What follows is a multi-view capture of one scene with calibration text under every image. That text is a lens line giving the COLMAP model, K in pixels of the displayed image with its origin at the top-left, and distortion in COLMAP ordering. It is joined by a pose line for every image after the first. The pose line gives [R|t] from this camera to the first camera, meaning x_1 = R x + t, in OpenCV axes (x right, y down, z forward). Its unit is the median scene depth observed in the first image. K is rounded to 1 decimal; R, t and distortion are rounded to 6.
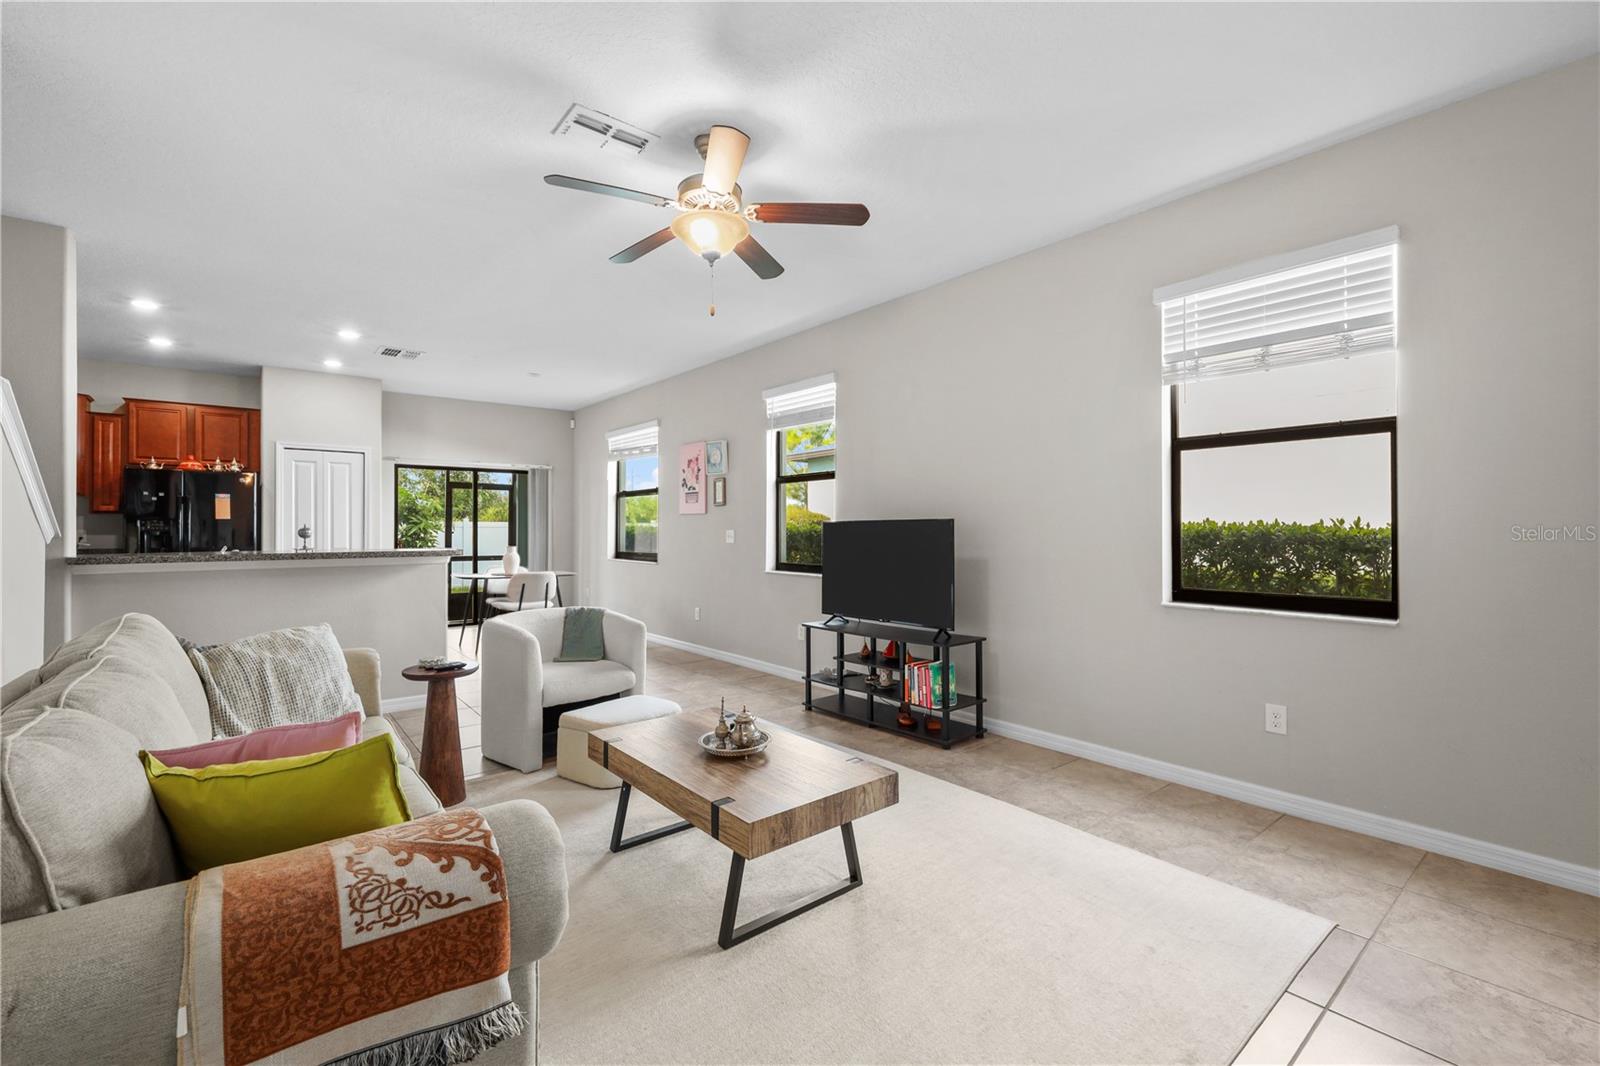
lens RADIAL K [[680.3, 0, 797.3], [0, 680.3, 540.7], [0, 0, 1]] dist [0.001154, 0.000000]
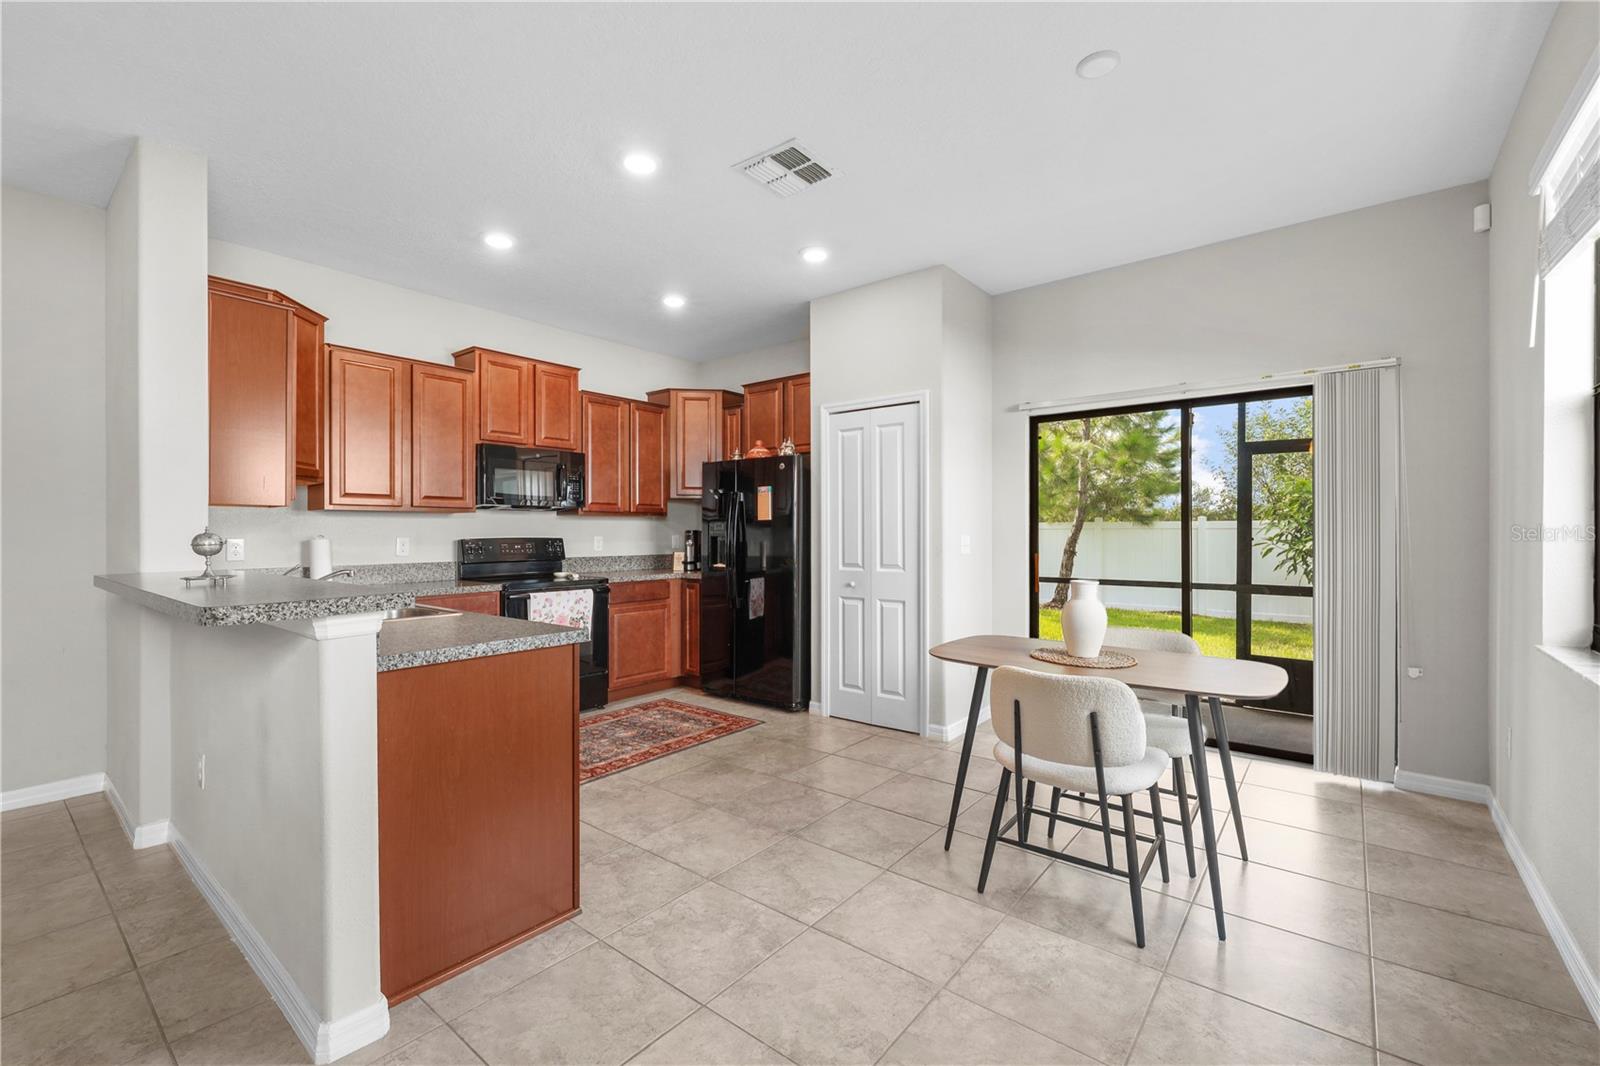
lens RADIAL K [[678.9, 0, 793.1], [0, 678.9, 534.7], [0, 0, 1]] dist [0.000305, -0.000190]
pose [[0.208267, 0.002908, -0.978068, -0.108205], [-0.014836, 0.999890, -0.000186, -0.016185], [0.977960, 0.014550, 0.208287, 0.882354]]
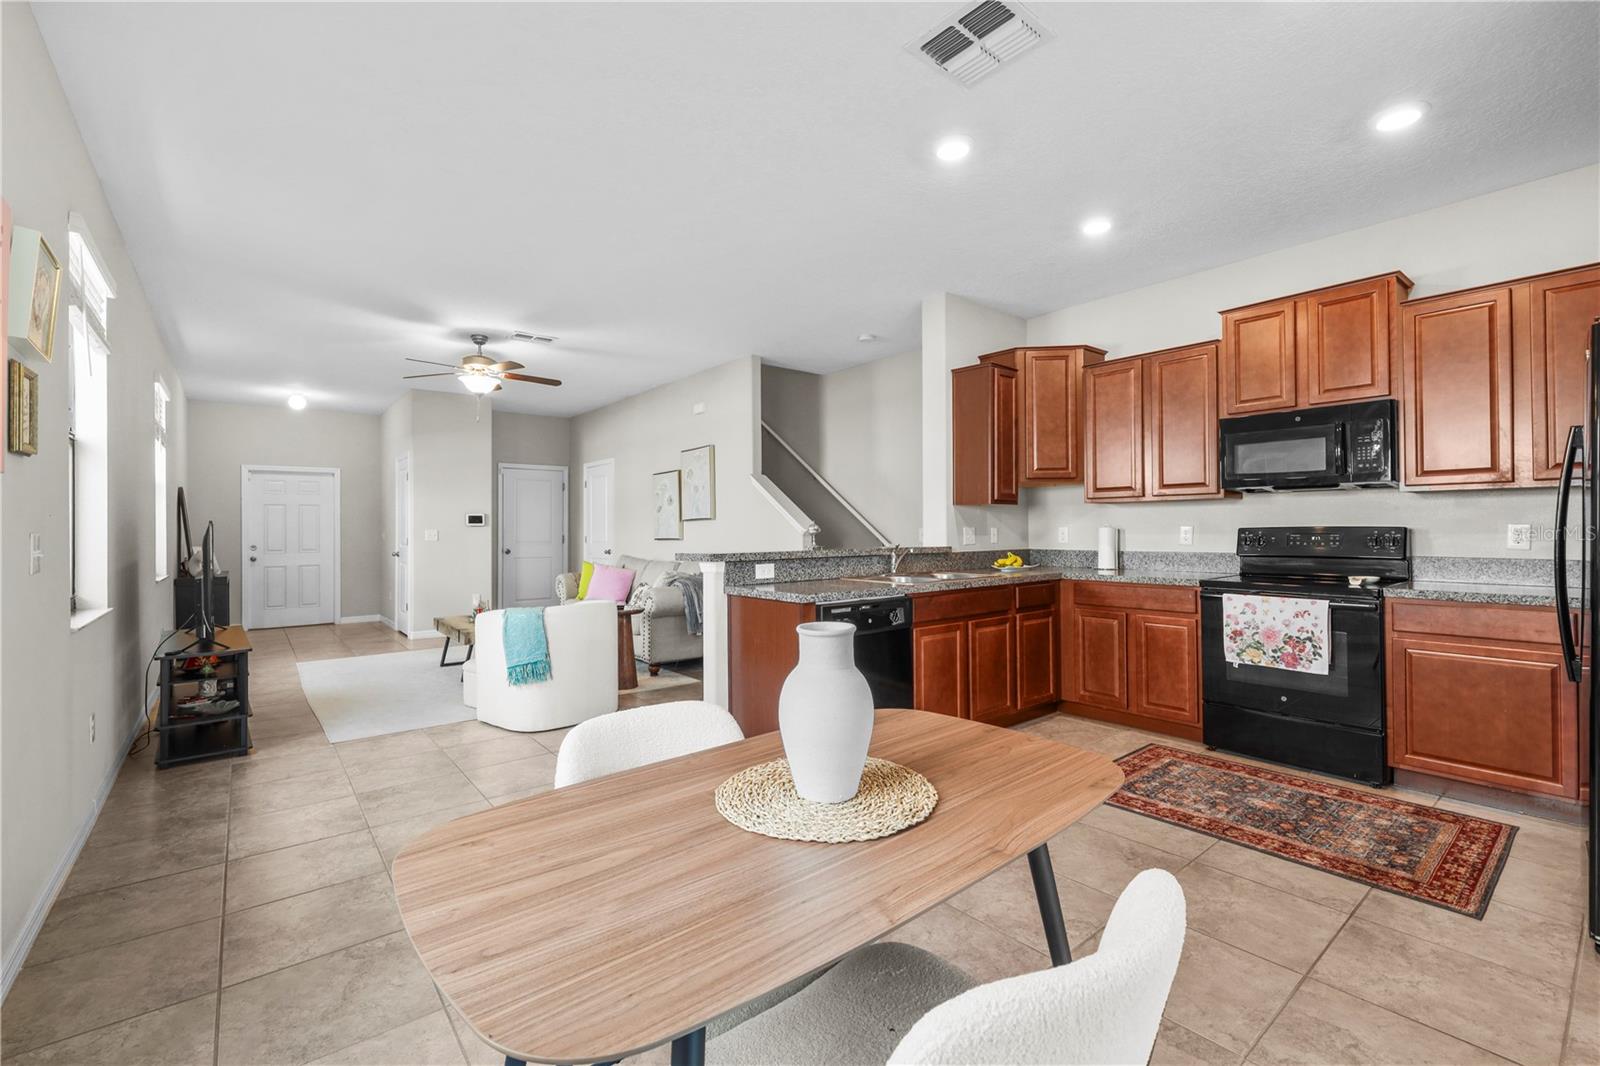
lens RADIAL K [[684.0, 0, 795.8], [0, 684.0, 523.1], [0, 0, 1]] dist [0.000590, -0.000292]
pose [[-0.999966, 0.008185, 0.001159, -0.471844], [0.008196, 0.999922, 0.009449, -0.020806], [-0.001082, 0.009458, -0.999955, 1.339033]]
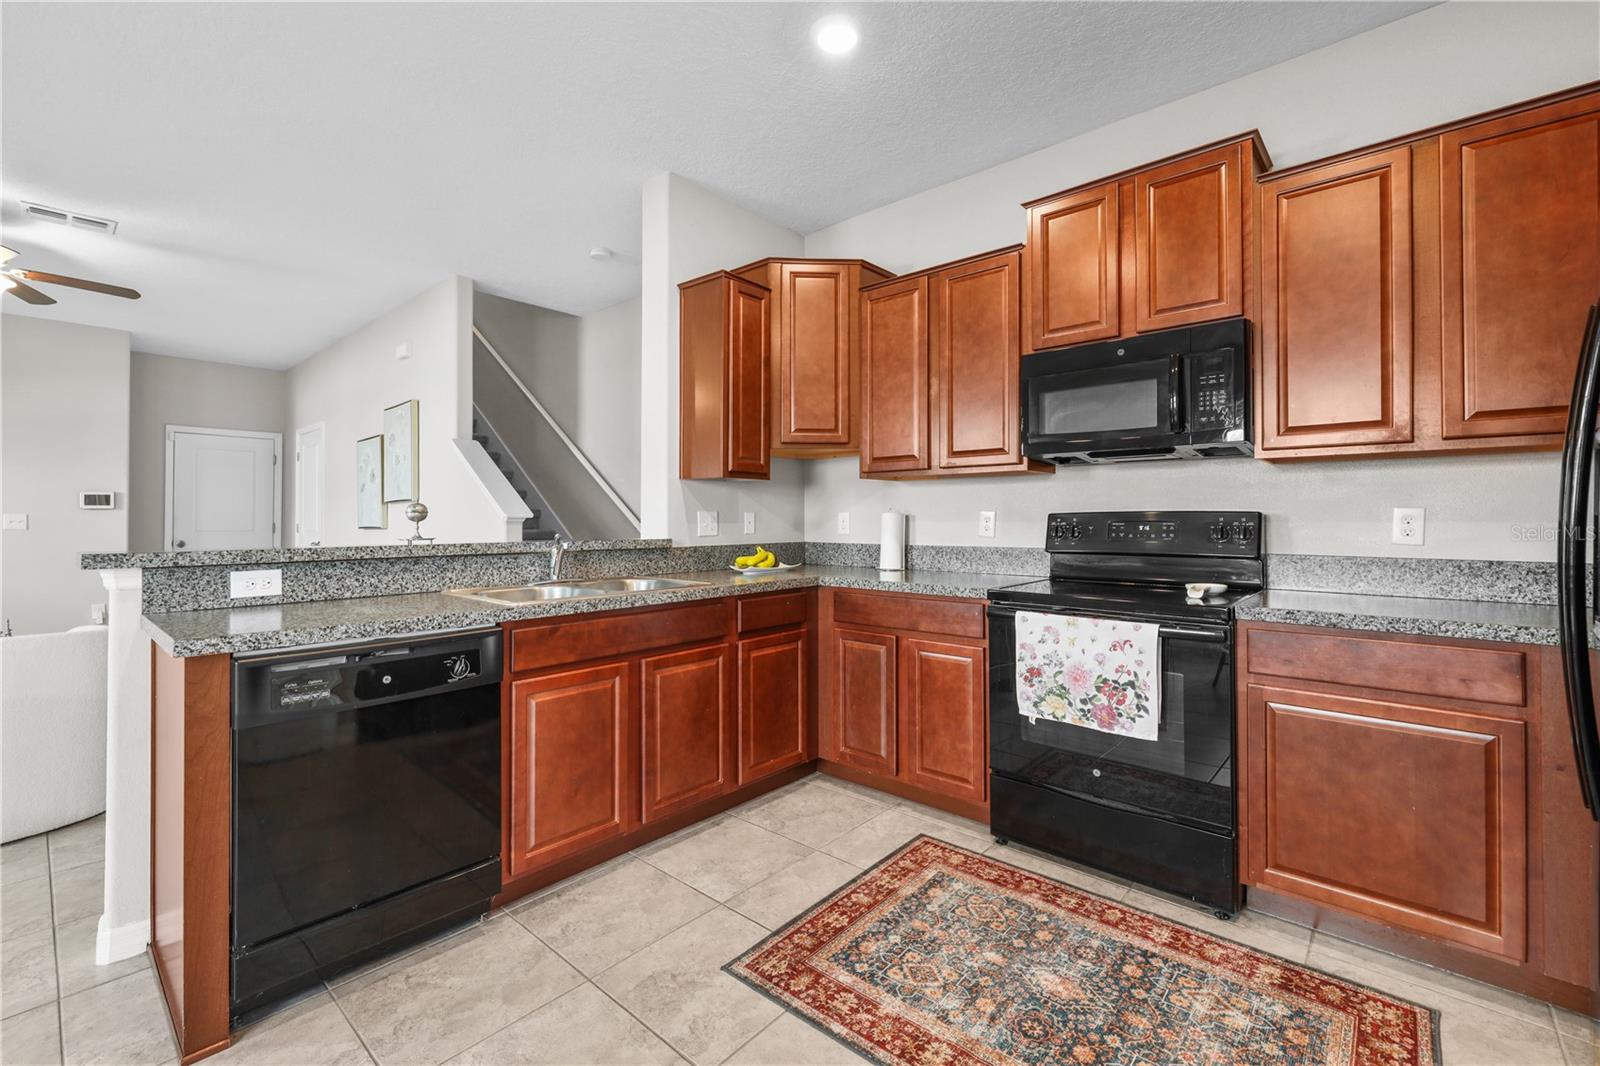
lens RADIAL K [[683.7, 0, 798.2], [0, 683.7, 513.8], [0, 0, 1]] dist [0.000537, -0.000546]
pose [[-0.986316, 0.001772, -0.164855, -0.647672], [0.000008, 0.999943, 0.010702, -0.011273], [0.164864, 0.010555, -0.986260, 1.118222]]
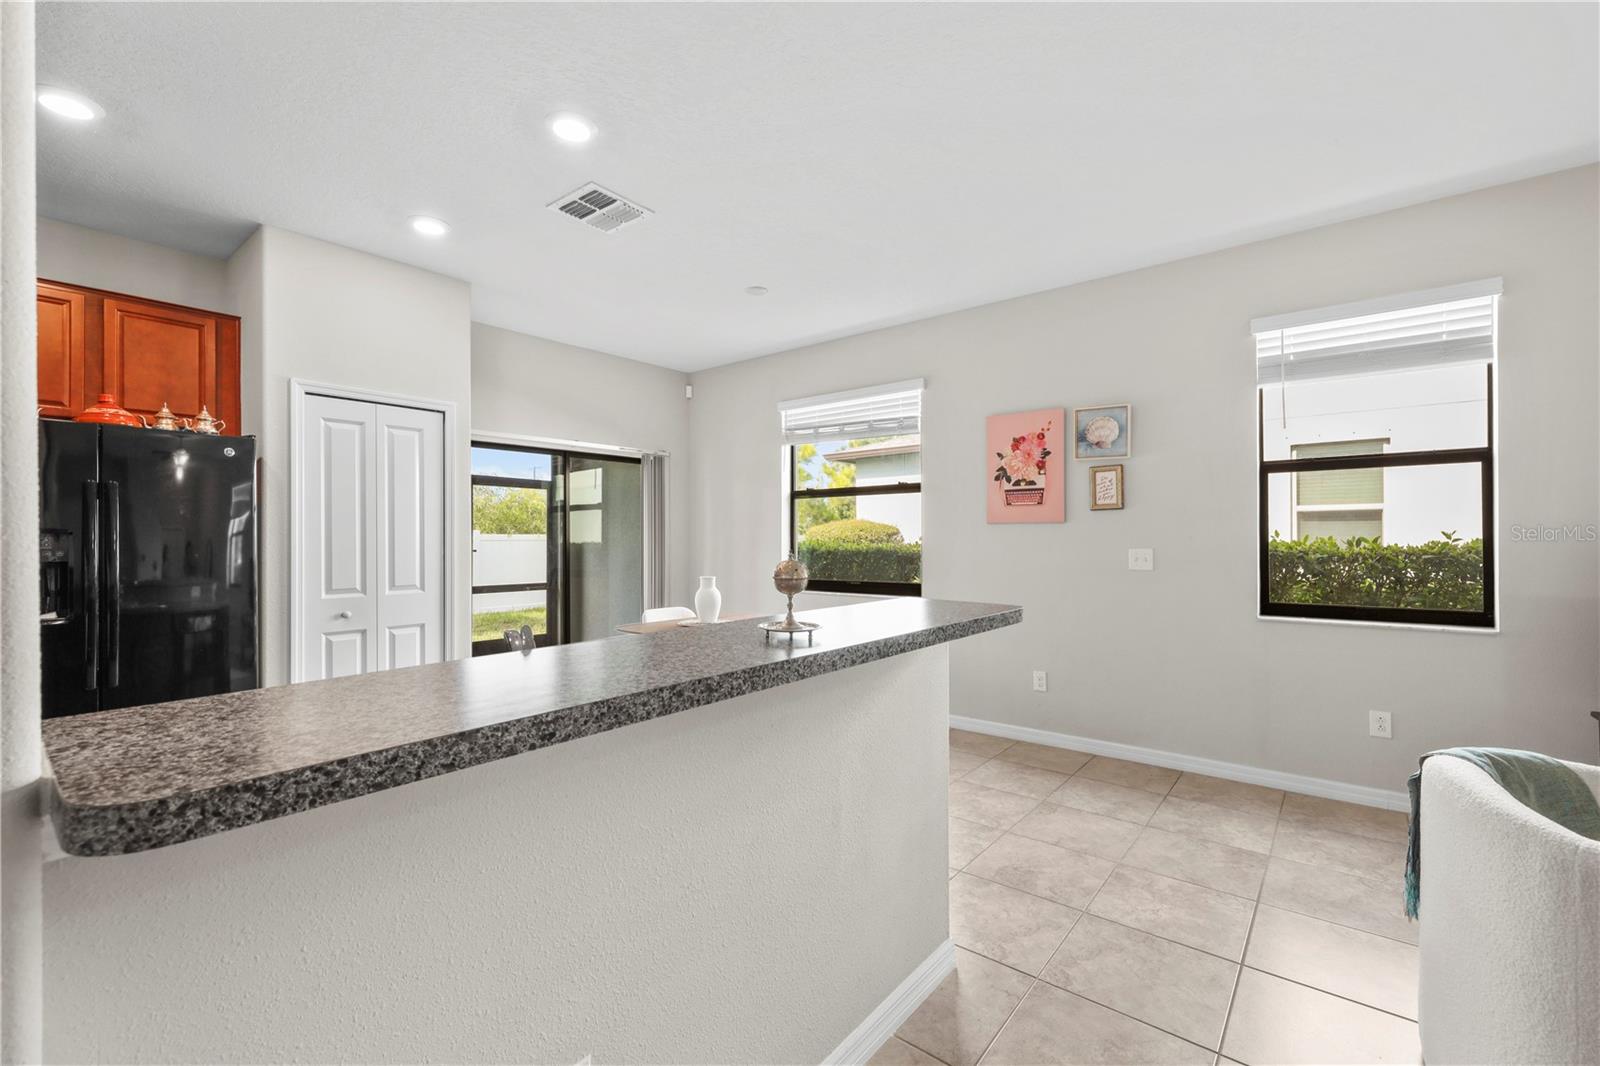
lens RADIAL K [[680.3, 0, 797.3], [0, 680.3, 540.7], [0, 0, 1]] dist [0.001154, 0.000000]
pose [[0.979222, -0.003933, 0.202751, -0.530691], [0.007158, 0.999859, -0.015178, -0.016074], [-0.202663, 0.016314, 0.979113, 0.458166]]
